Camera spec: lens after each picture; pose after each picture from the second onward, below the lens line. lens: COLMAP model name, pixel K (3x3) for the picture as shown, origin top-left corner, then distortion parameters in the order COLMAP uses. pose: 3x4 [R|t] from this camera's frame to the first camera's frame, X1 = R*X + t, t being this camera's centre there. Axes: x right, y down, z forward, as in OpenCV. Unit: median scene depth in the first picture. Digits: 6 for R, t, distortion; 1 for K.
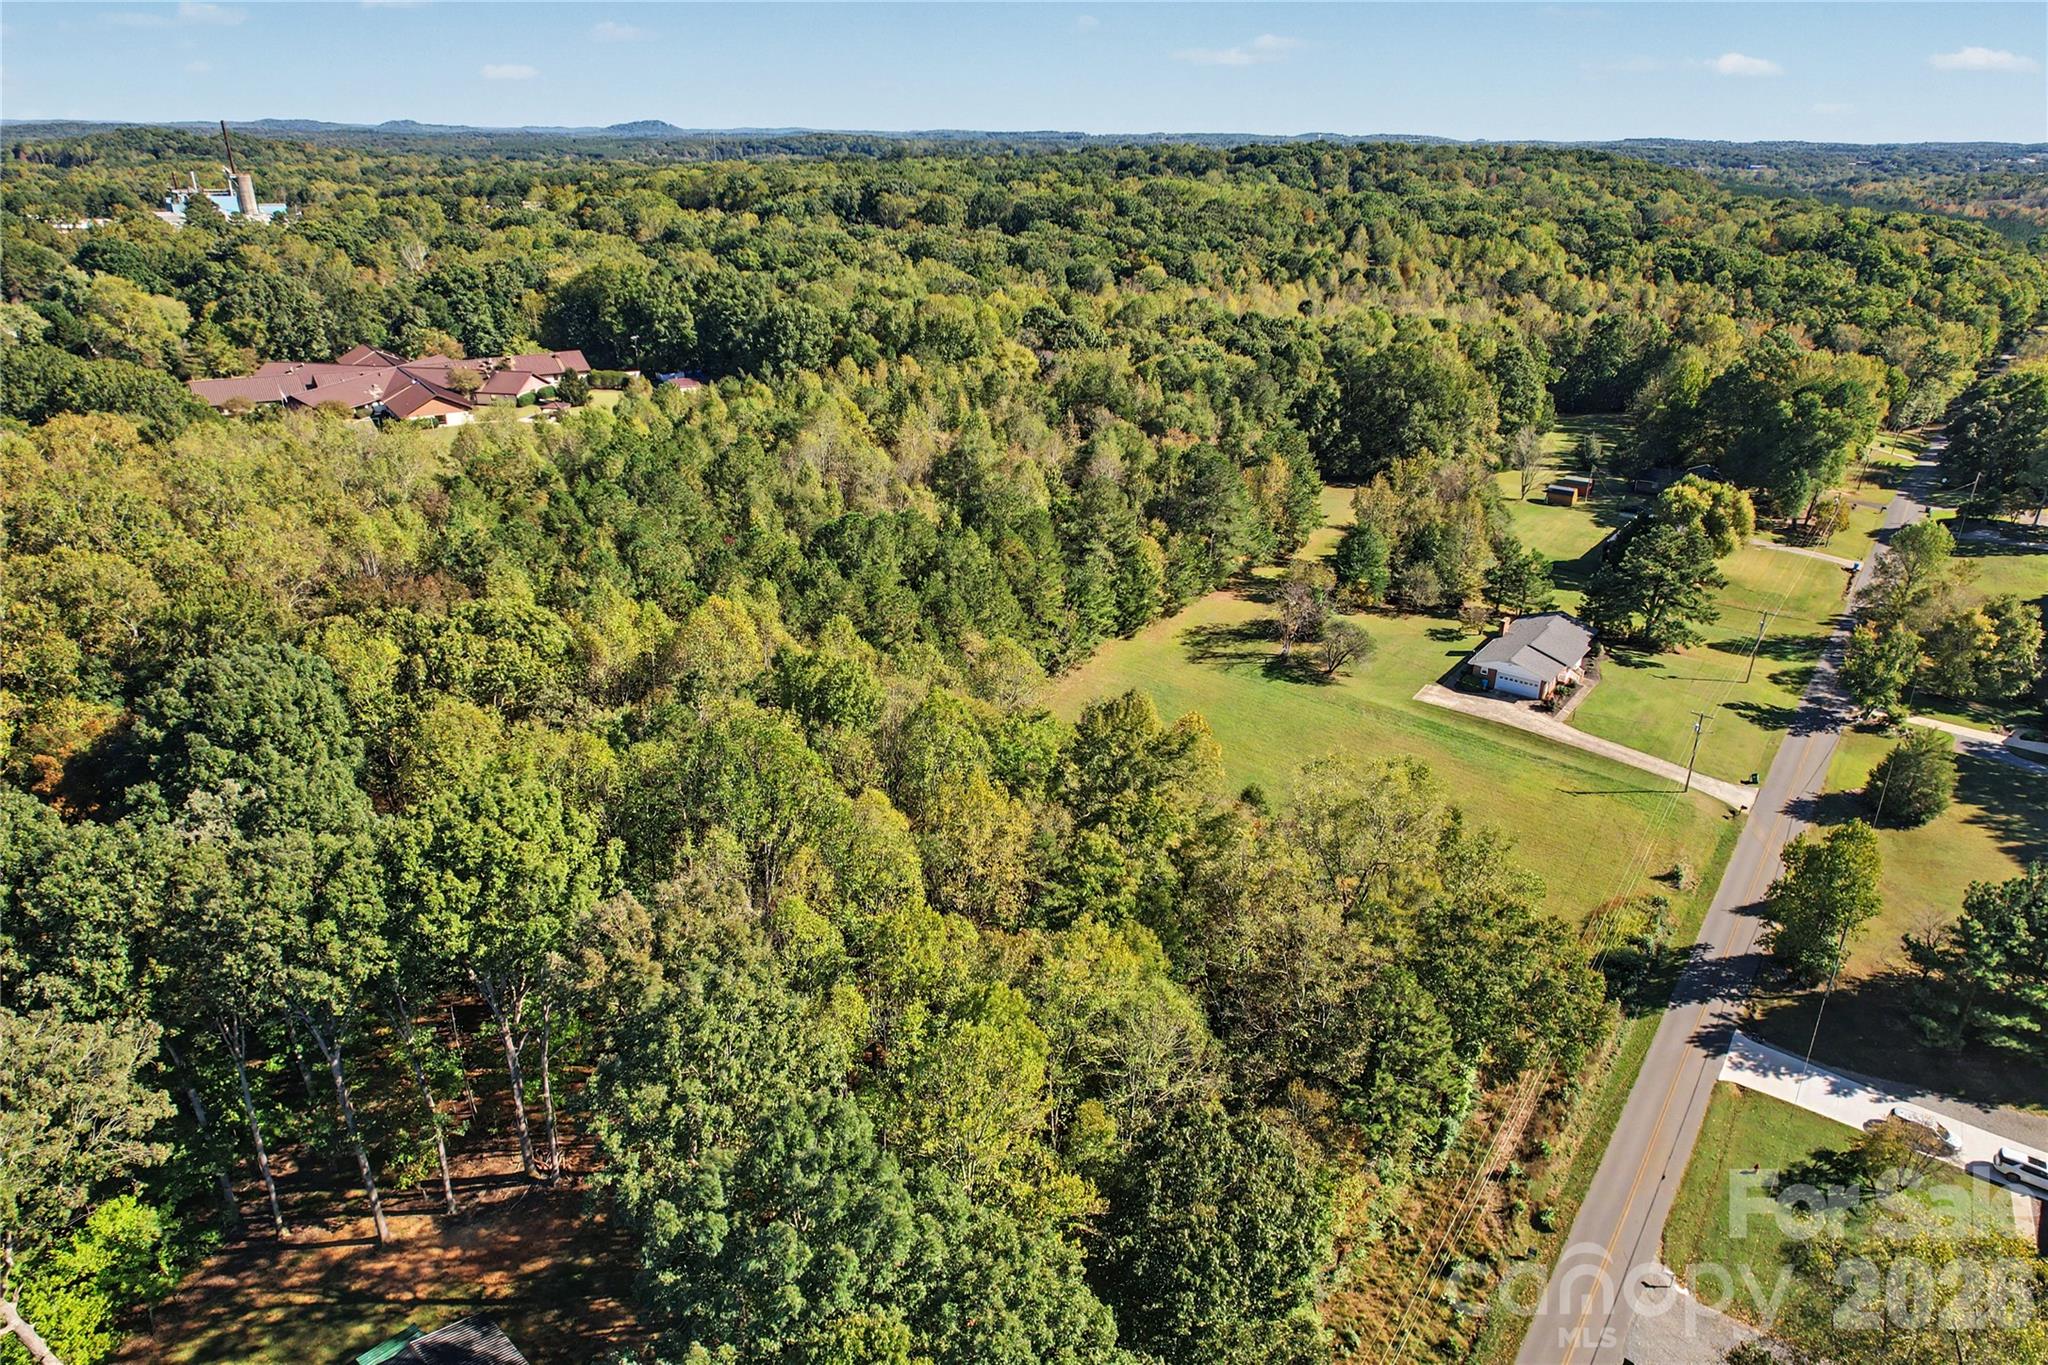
lens RADIAL K [[1332.4, 0, 1024.0], [0, 1332.4, 682.5], [0, 0, 1]] dist [-0.002897, -0.001112]
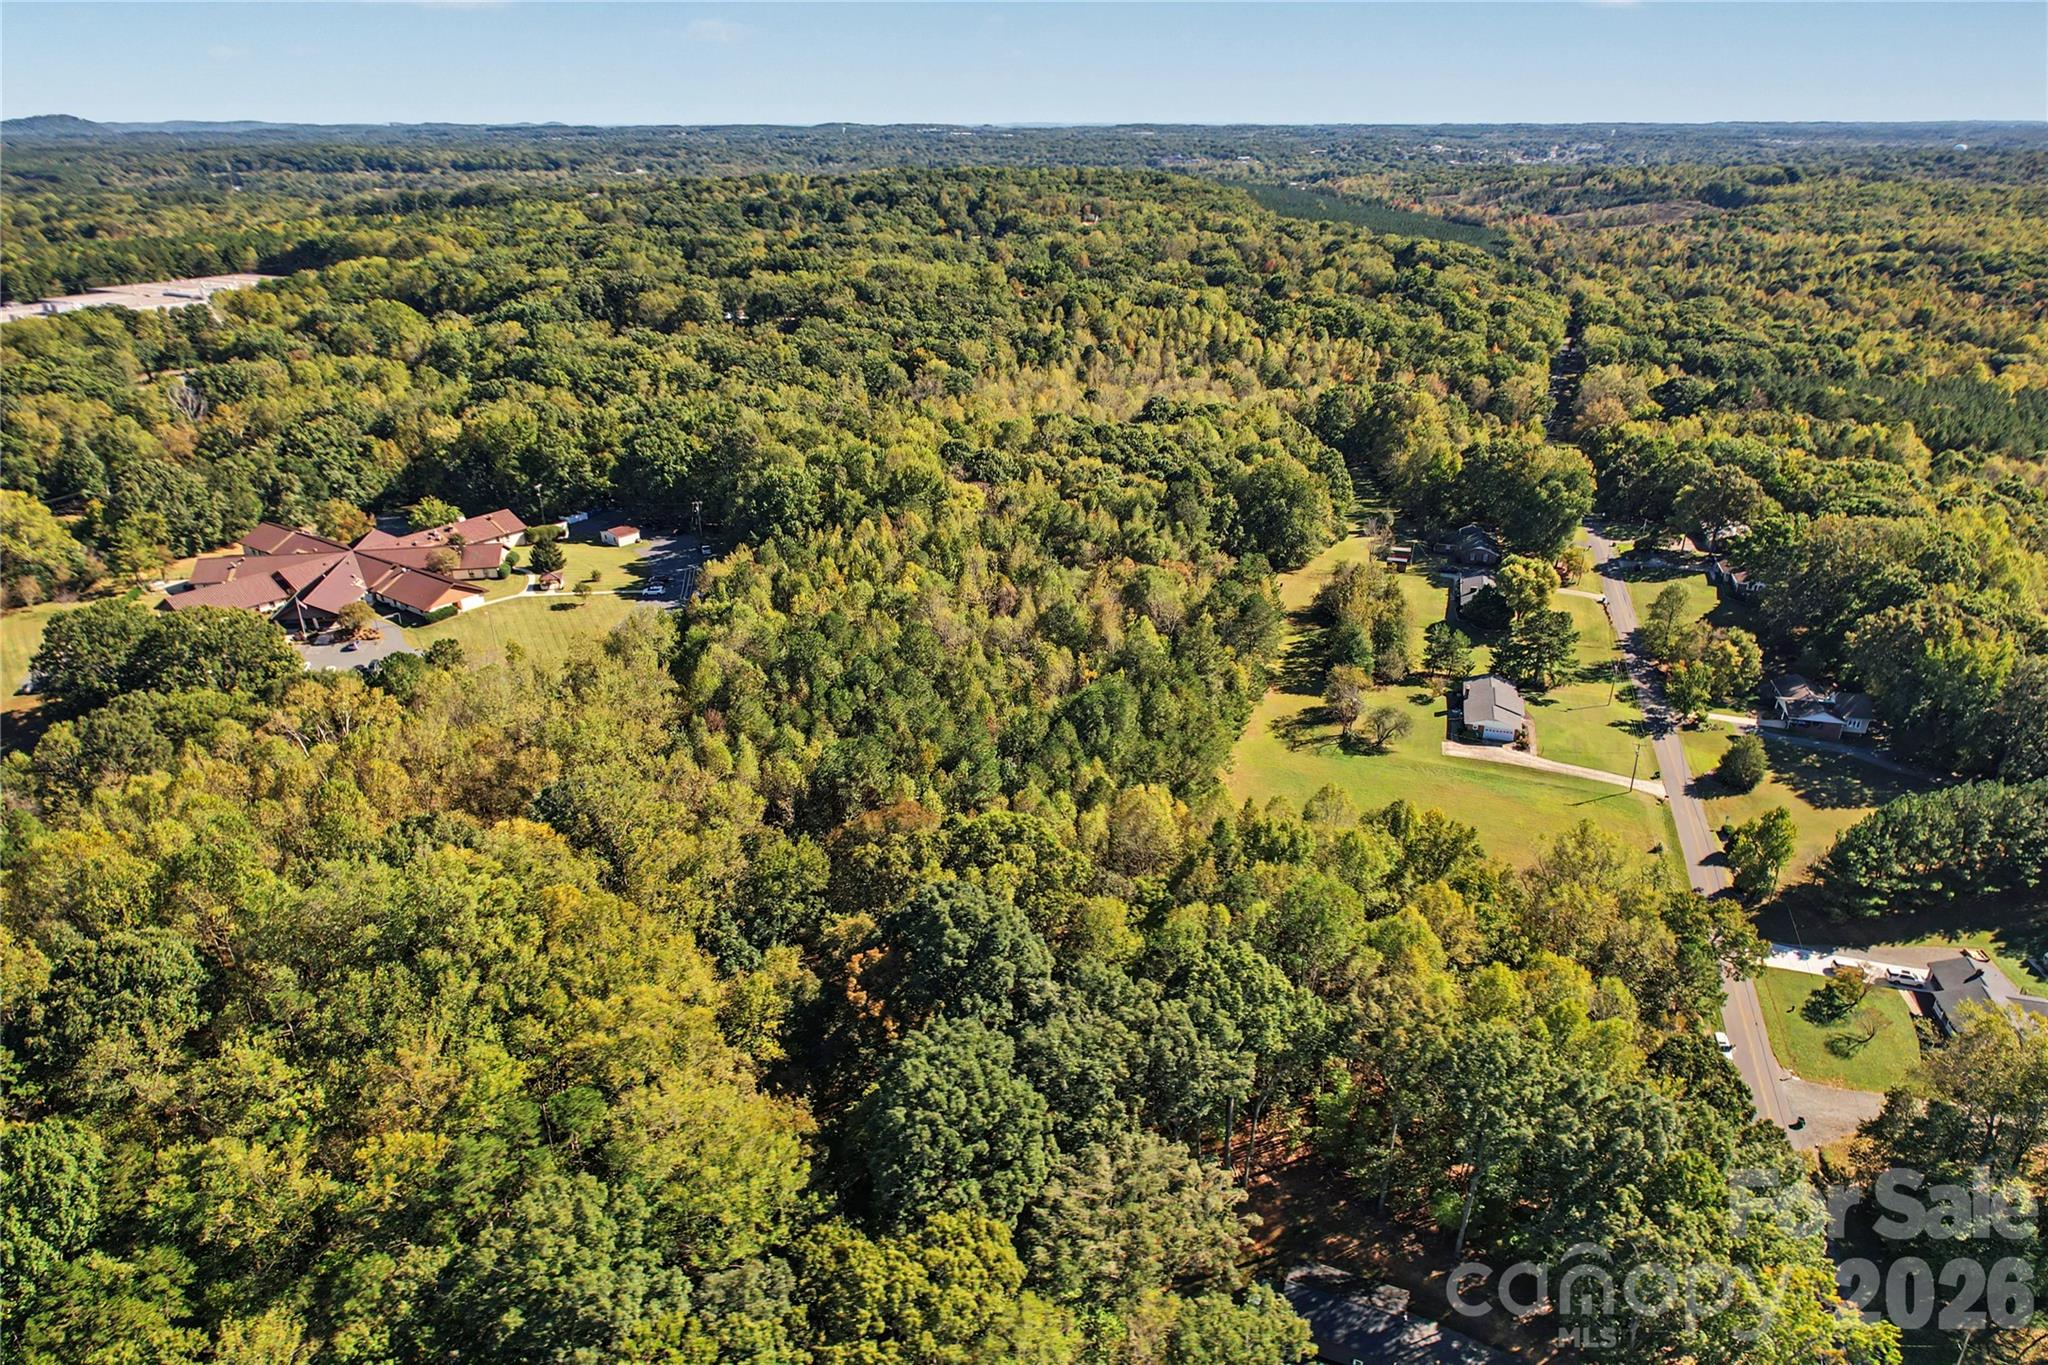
lens RADIAL K [[1332.4, 0, 1024.0], [0, 1332.4, 682.5], [0, 0, 1]] dist [-0.002897, -0.001112]
pose [[0.940587, -0.146126, 0.306501, -0.576919], [0.142062, 0.989215, 0.035655, -0.181655], [-0.308406, 0.010006, 0.951202, -0.264526]]
